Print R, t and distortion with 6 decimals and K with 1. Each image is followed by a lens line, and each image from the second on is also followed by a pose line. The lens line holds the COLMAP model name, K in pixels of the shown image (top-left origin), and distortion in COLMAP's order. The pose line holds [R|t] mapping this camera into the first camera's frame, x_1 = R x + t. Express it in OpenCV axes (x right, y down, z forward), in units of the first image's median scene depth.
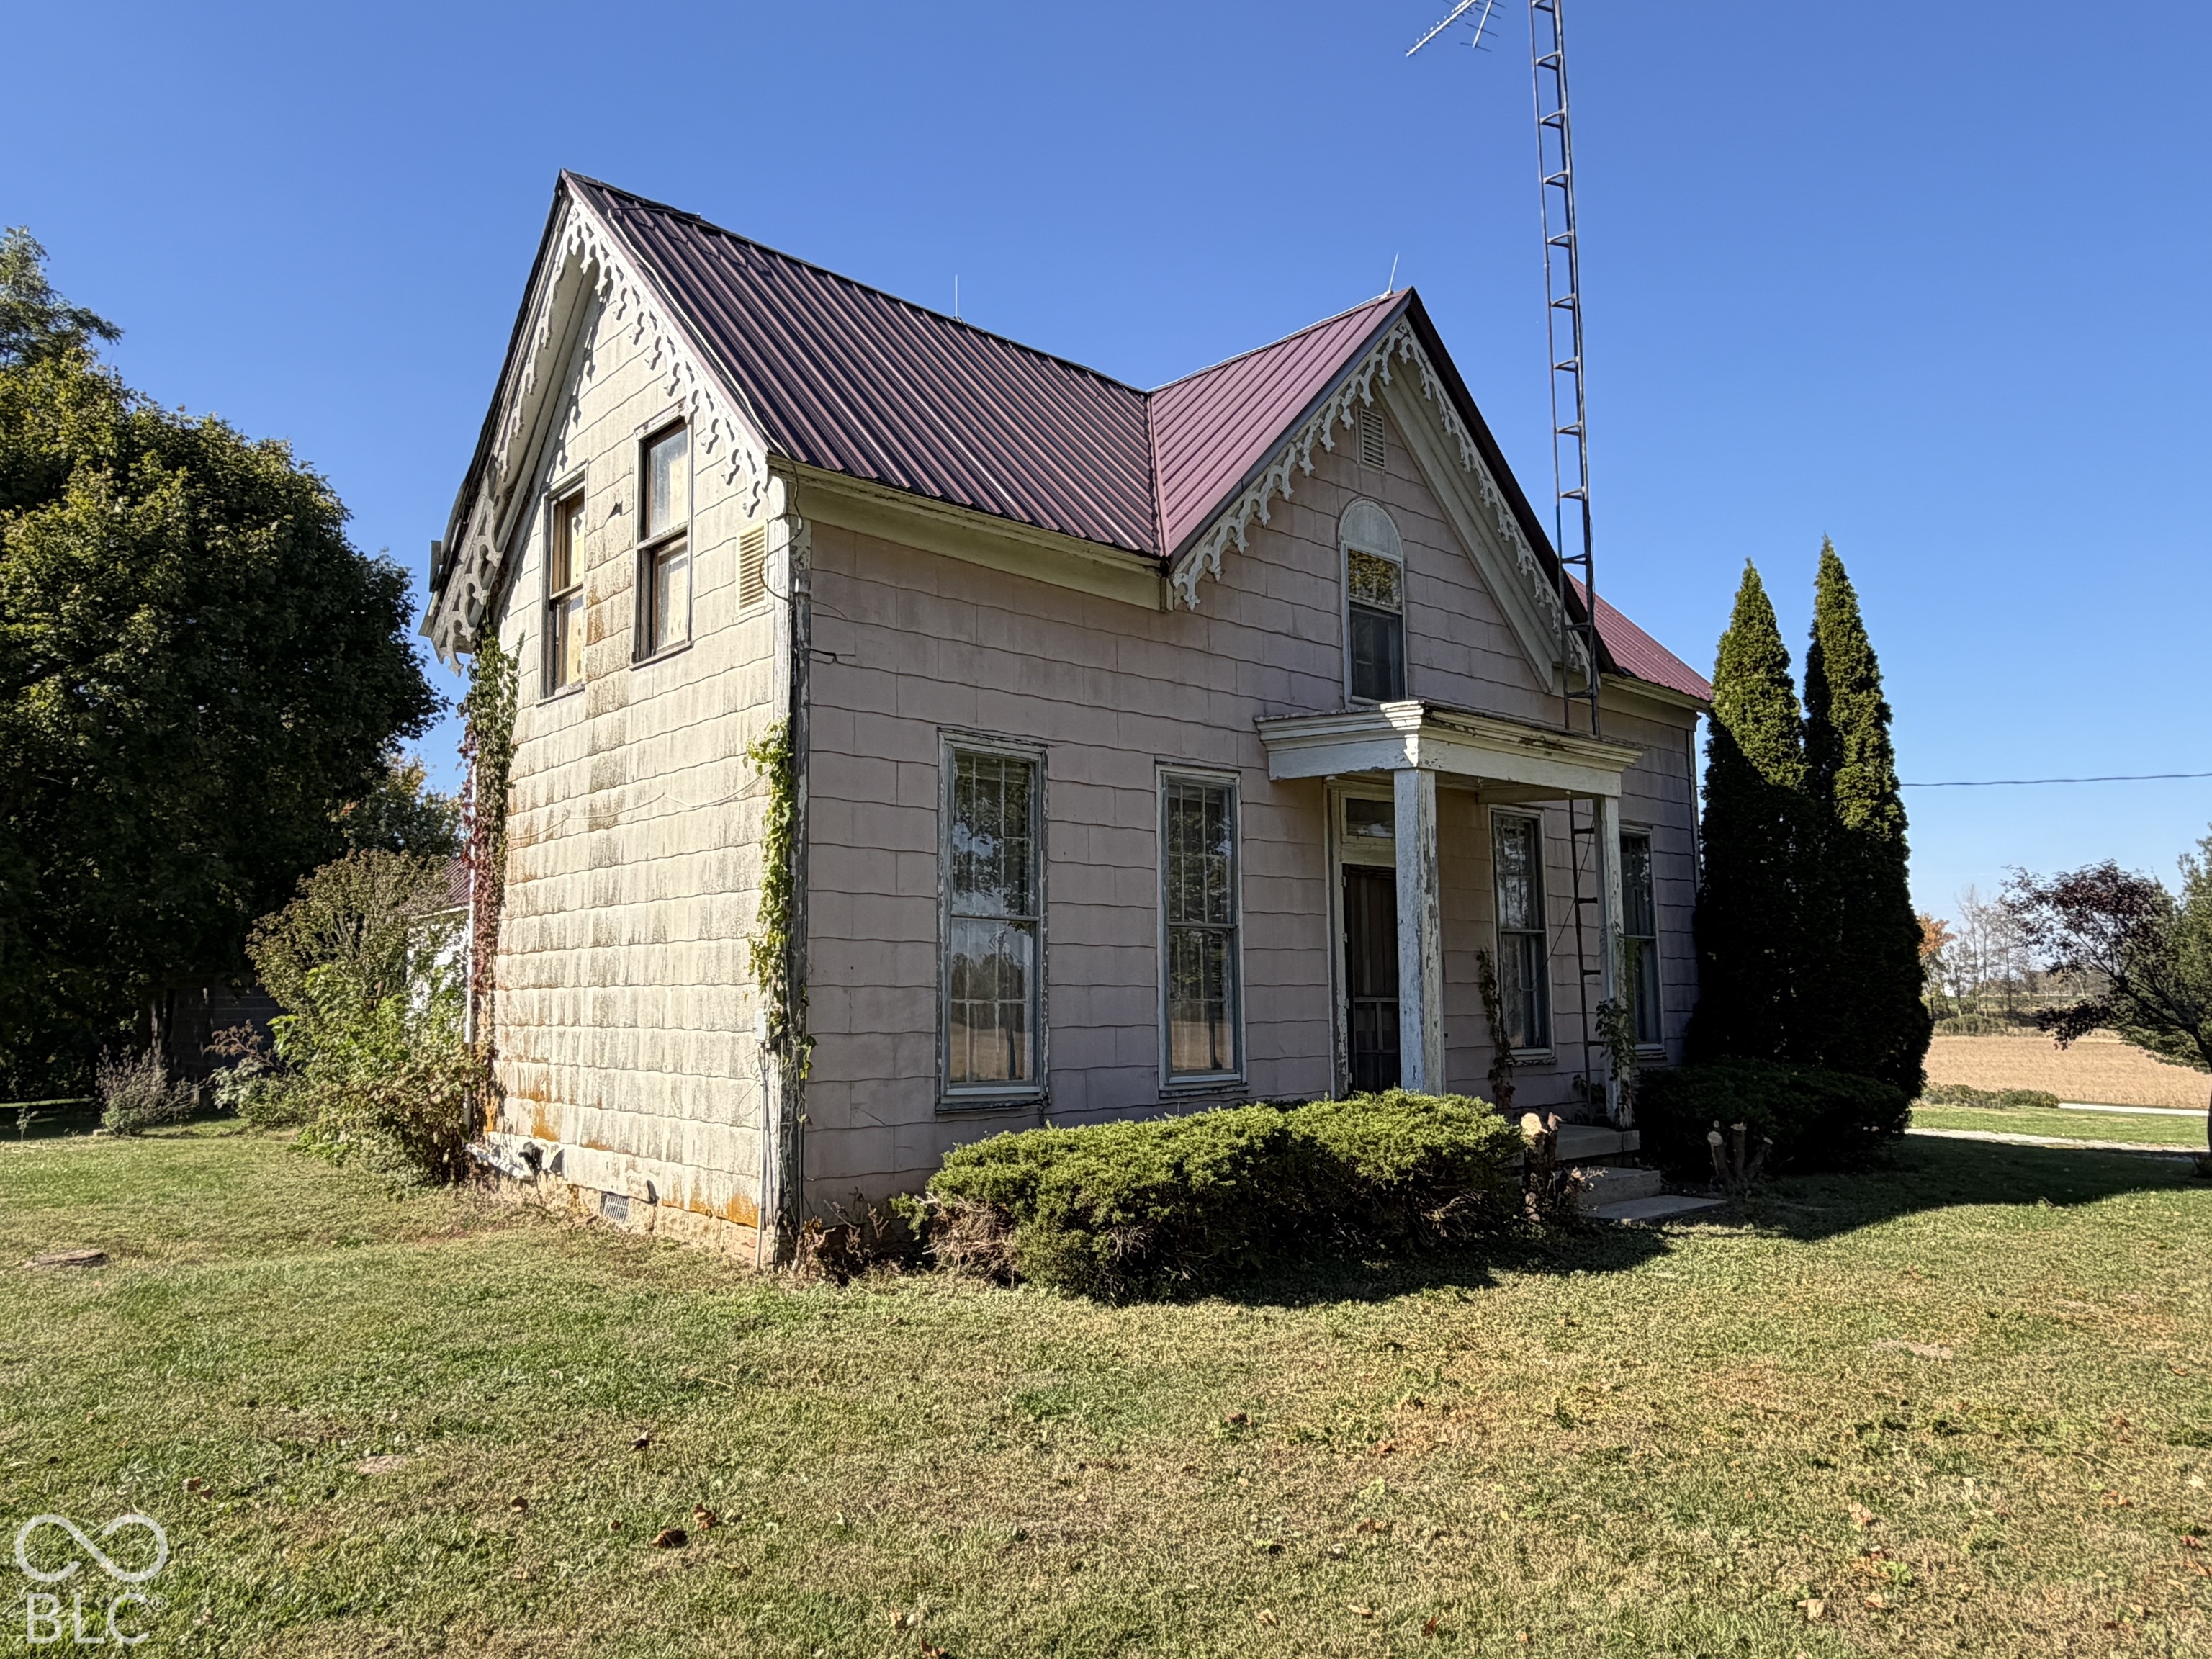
lens RADIAL K [[1493.5, 0, 1106.0], [0, 1493.5, 829.5], [0, 0, 1]] dist [0.000080, -0.000005]
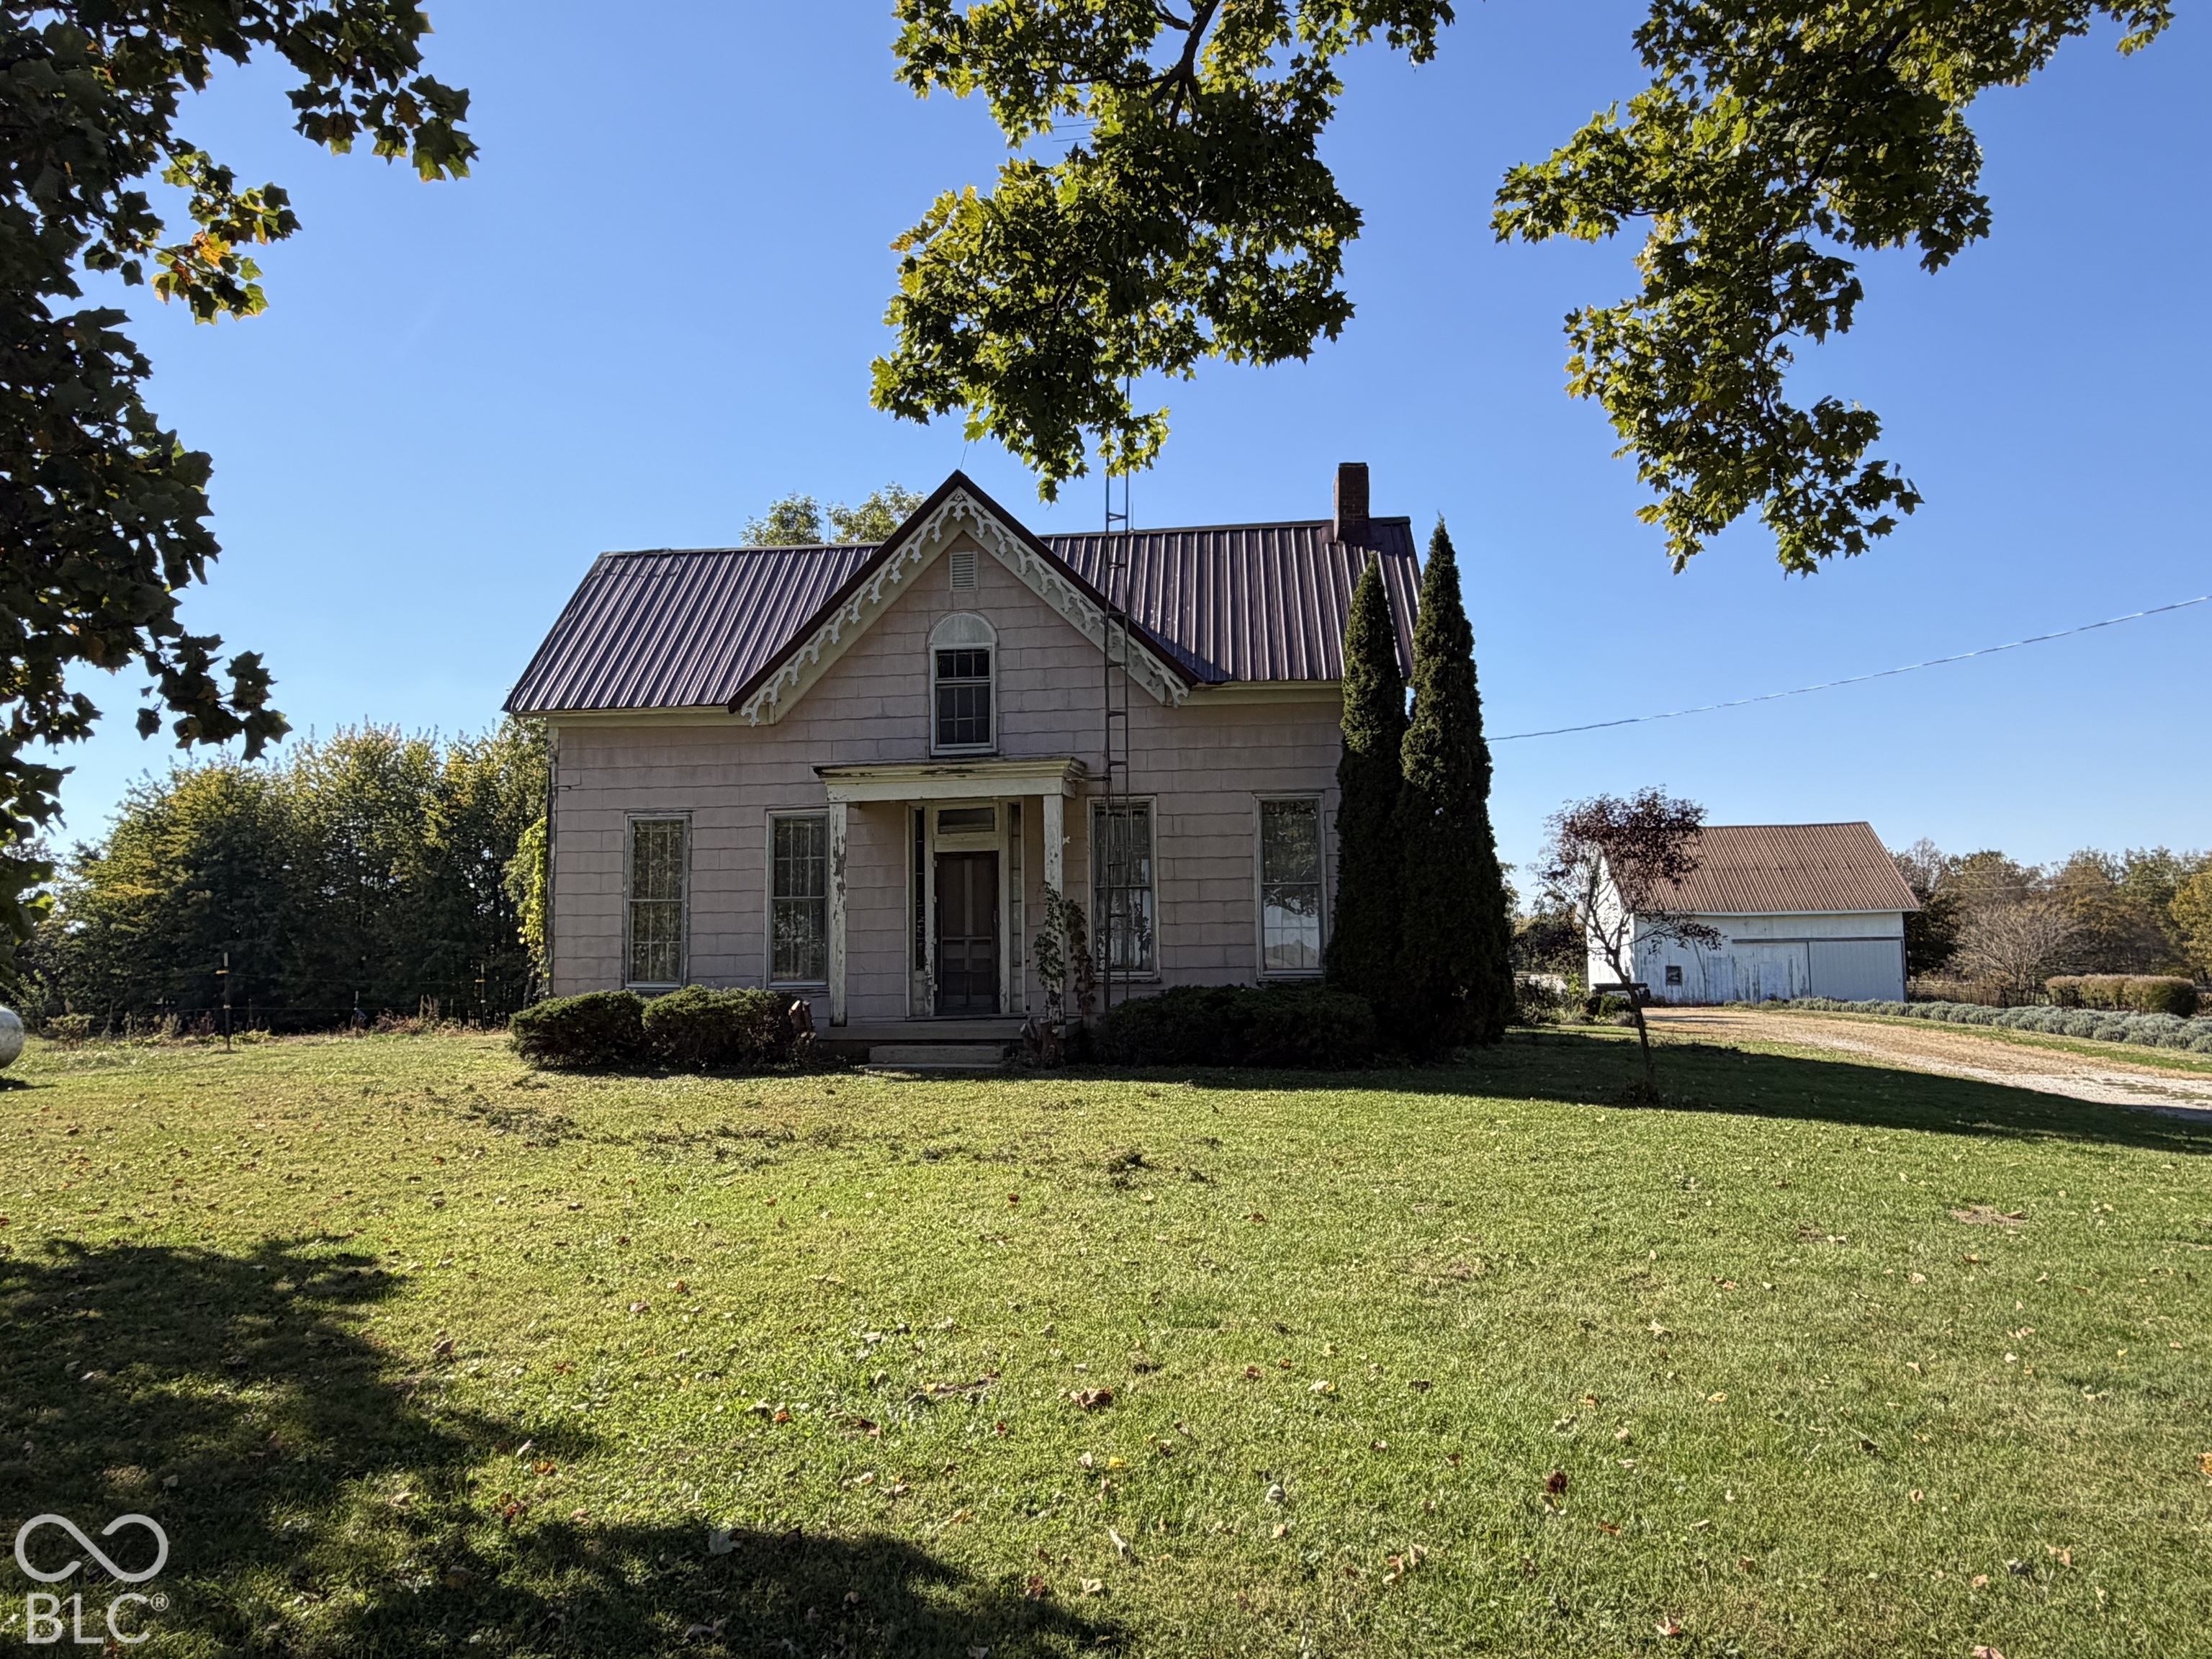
lens RADIAL K [[1493.5, 0, 1106.0], [0, 1493.5, 829.5], [0, 0, 1]] dist [0.000080, -0.000005]
pose [[0.648259, -0.070176, -0.758179, 1.466325], [0.088699, 0.995924, -0.016342, 0.039767], [0.756236, -0.056656, 0.651842, 0.108962]]
